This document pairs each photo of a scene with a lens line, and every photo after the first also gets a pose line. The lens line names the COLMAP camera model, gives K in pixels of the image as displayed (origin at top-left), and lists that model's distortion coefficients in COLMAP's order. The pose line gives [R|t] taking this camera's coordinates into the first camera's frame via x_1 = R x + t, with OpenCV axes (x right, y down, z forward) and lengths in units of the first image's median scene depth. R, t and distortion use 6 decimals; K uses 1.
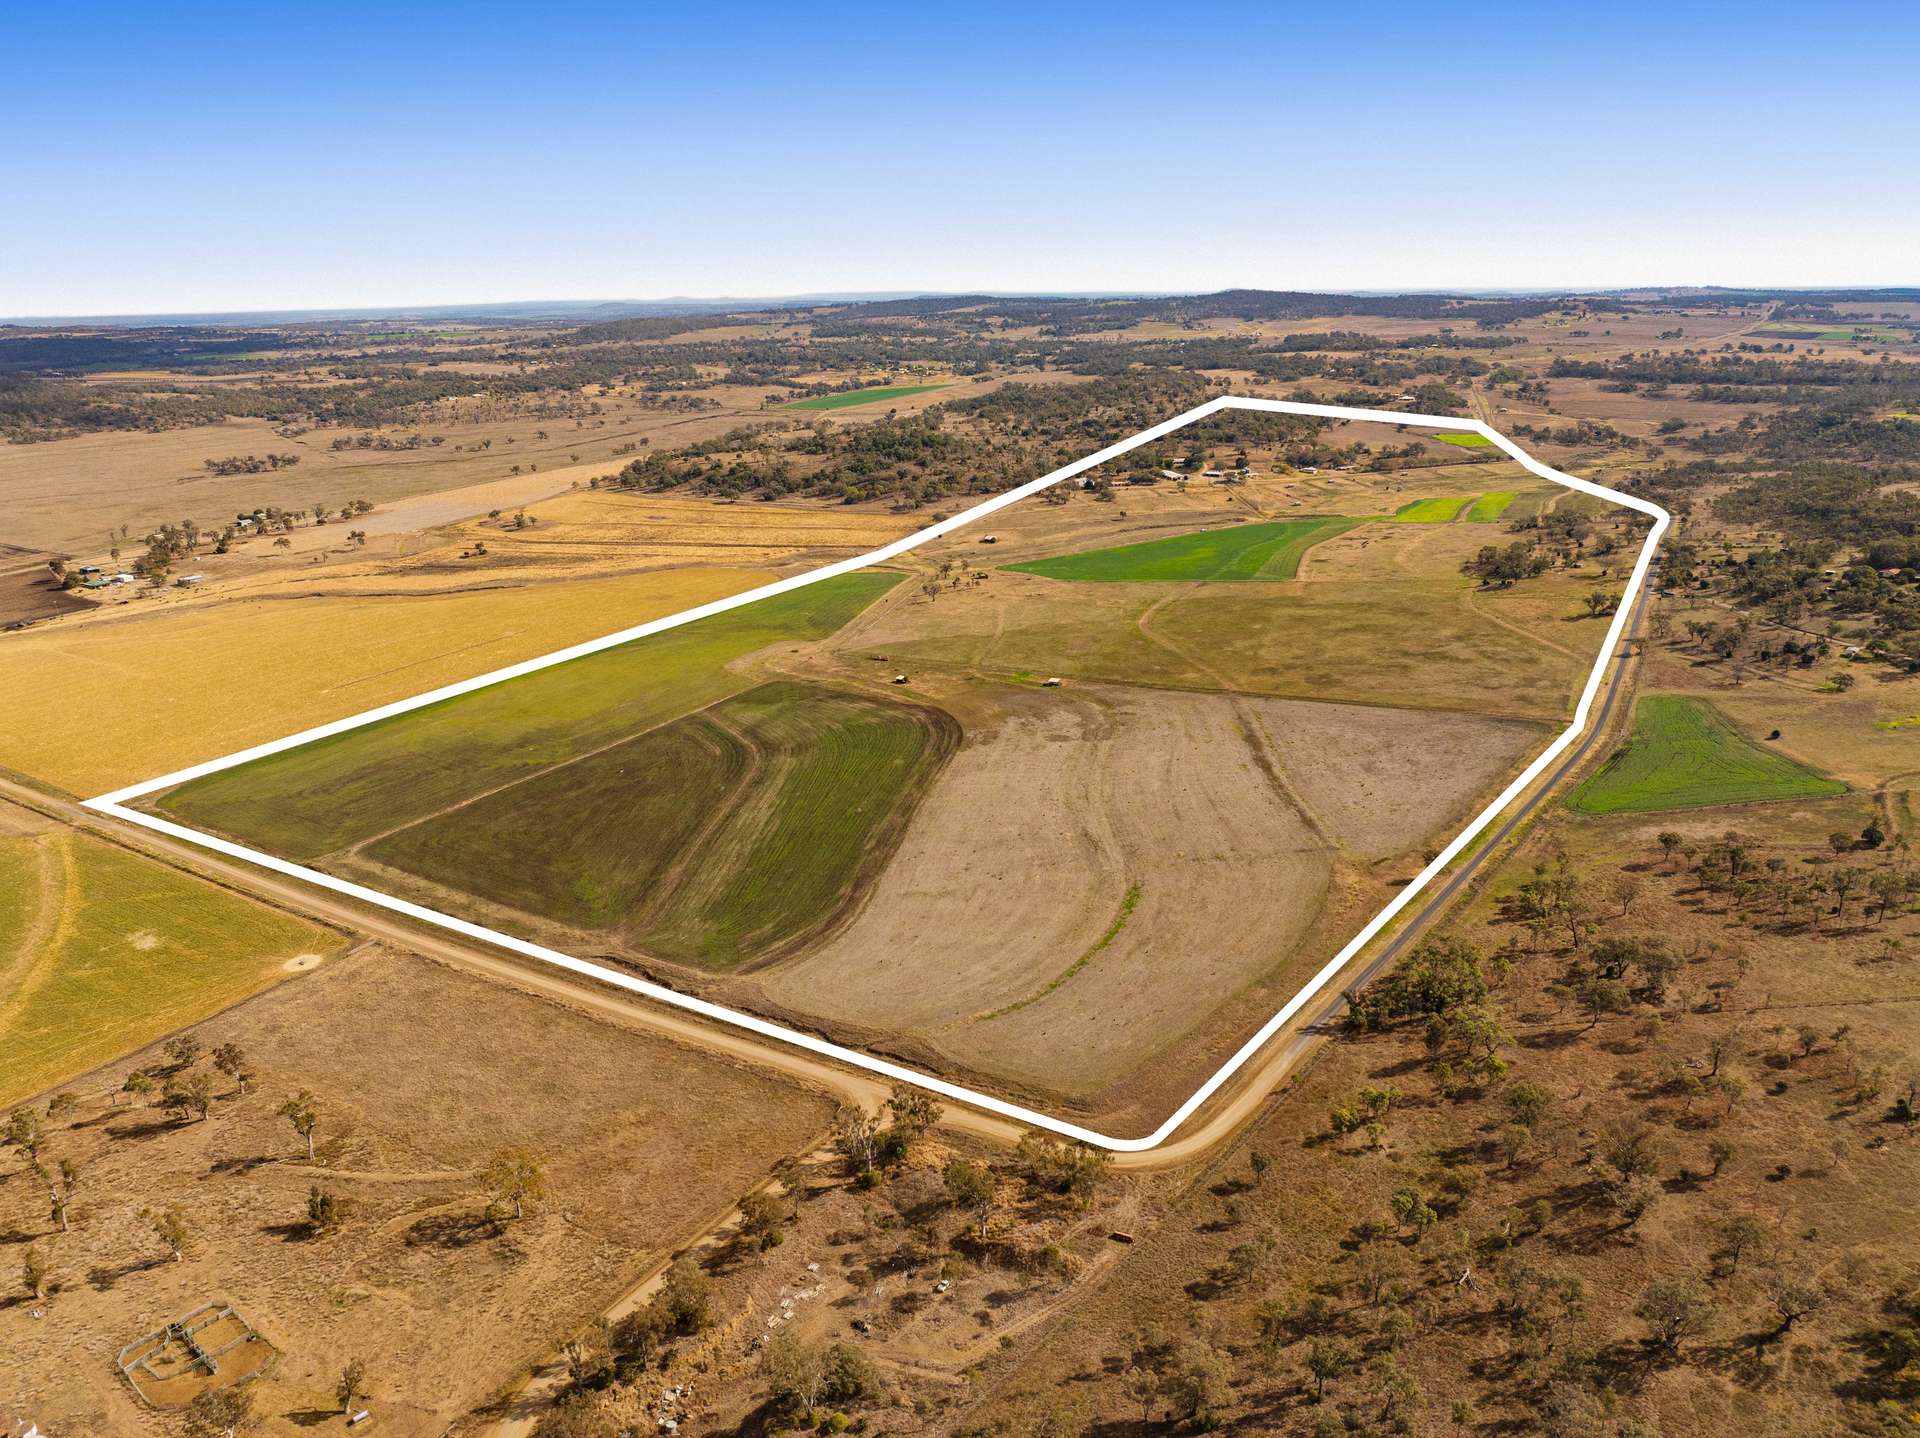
lens RADIAL K [[1319.6, 0, 960.0], [0, 1319.6, 719.0], [0, 0, 1]] dist [-0.023228, -0.001070]
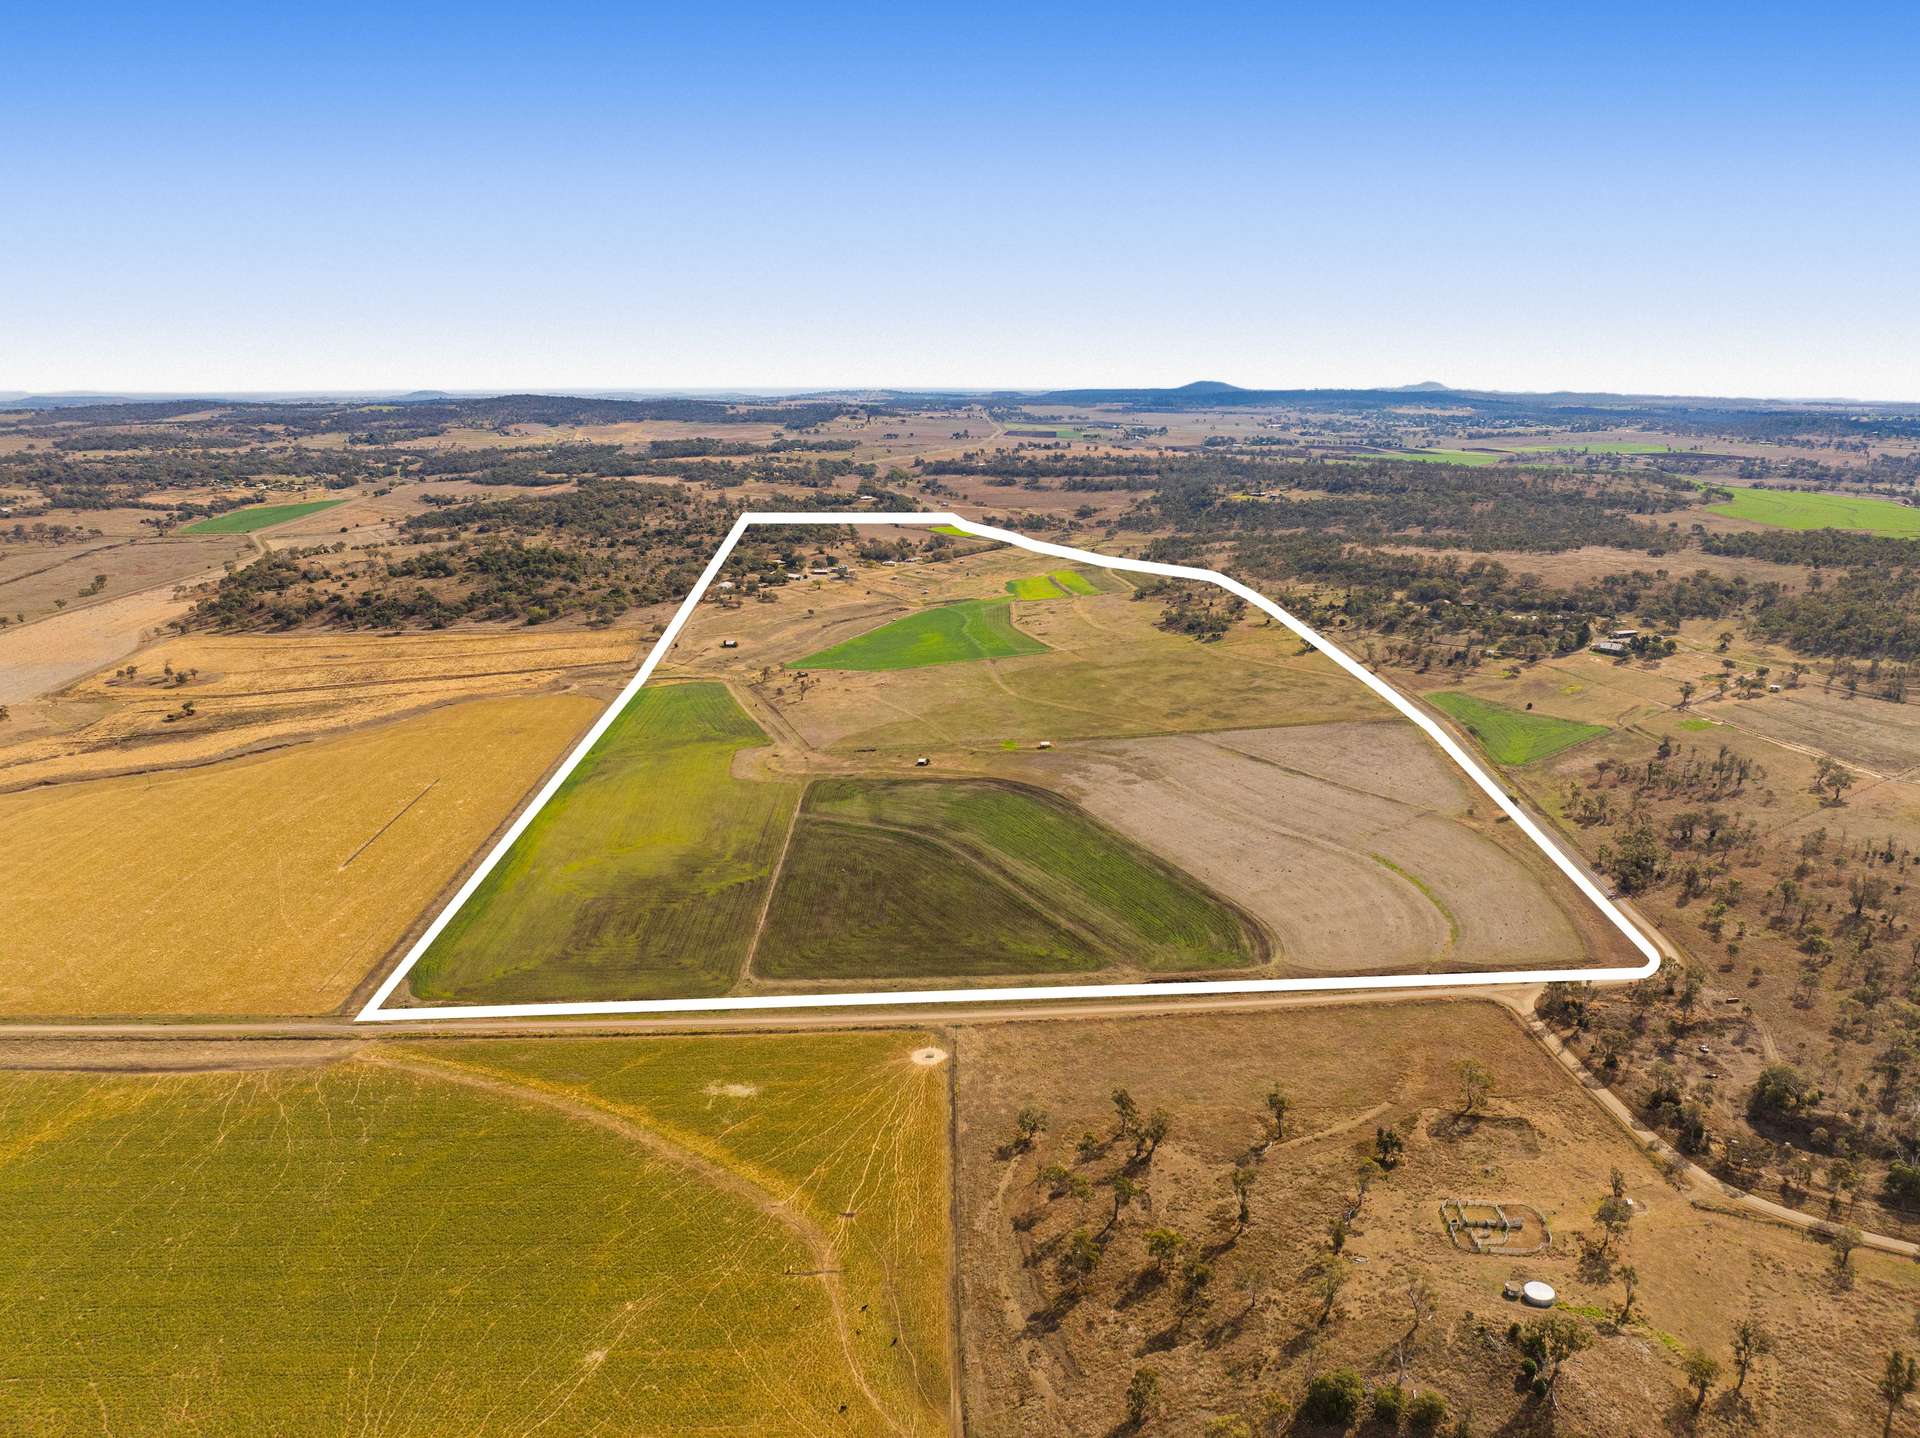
lens RADIAL K [[1356.1, 0, 960.0], [0, 1356.1, 719.0], [0, 0, 1]] dist [-0.034452, -0.001940]
pose [[0.832074, -0.119164, 0.541713, -0.534066], [0.160518, 0.986591, -0.029531, -0.022583], [-0.530930, 0.111526, 0.840045, 0.016737]]
